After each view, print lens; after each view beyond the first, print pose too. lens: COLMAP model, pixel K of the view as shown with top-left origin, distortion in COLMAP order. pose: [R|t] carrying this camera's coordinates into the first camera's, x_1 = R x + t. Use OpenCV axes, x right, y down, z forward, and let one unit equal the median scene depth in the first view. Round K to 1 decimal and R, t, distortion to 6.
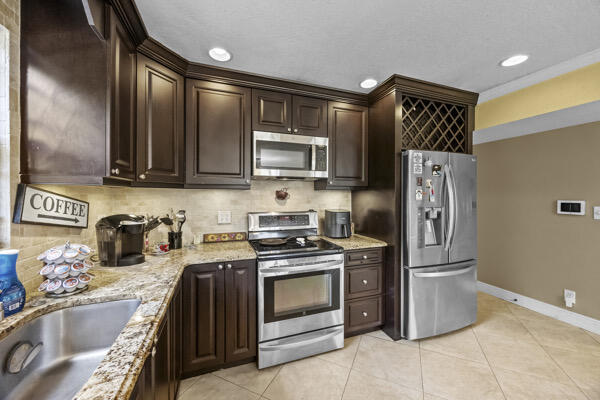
lens RADIAL K [[228.1, 0, 301.0], [0, 228.1, 195.8], [0, 0, 1]] dist [-0.002154, -0.000406]
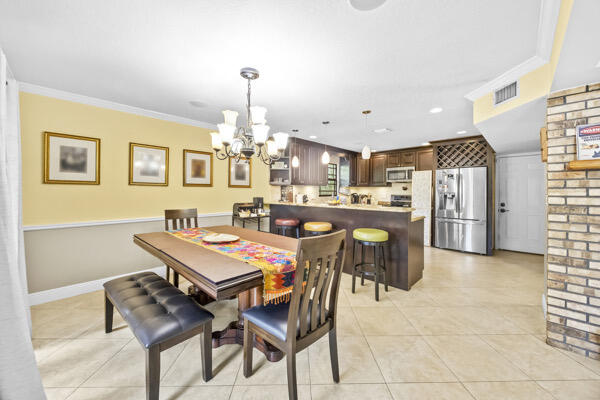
lens RADIAL K [[229.5, 0, 300.8], [0, 229.5, 192.5], [0, 0, 1]] dist [-0.000849, -0.000143]
pose [[0.426883, 0.004576, -0.904295, 2.169599], [-0.003991, 0.999987, 0.003176, 0.046327], [0.904298, 0.002253, 0.426895, -1.441666]]
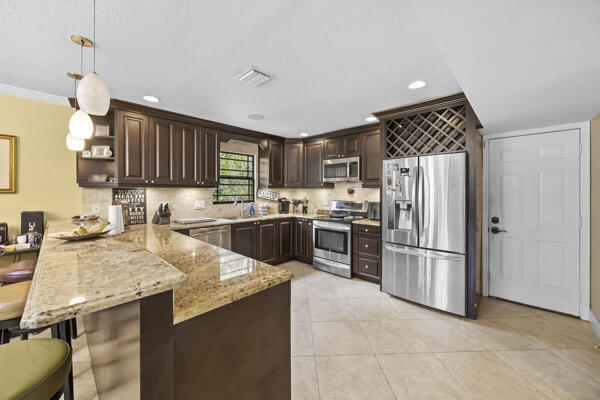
lens RADIAL K [[229.5, 0, 300.8], [0, 229.5, 192.5], [0, 0, 1]] dist [-0.000849, -0.000143]
pose [[0.445225, 0.004870, -0.895405, 1.598249], [-0.001193, 0.999988, 0.004846, -0.002017], [0.895418, -0.001090, 0.445225, -0.127737]]
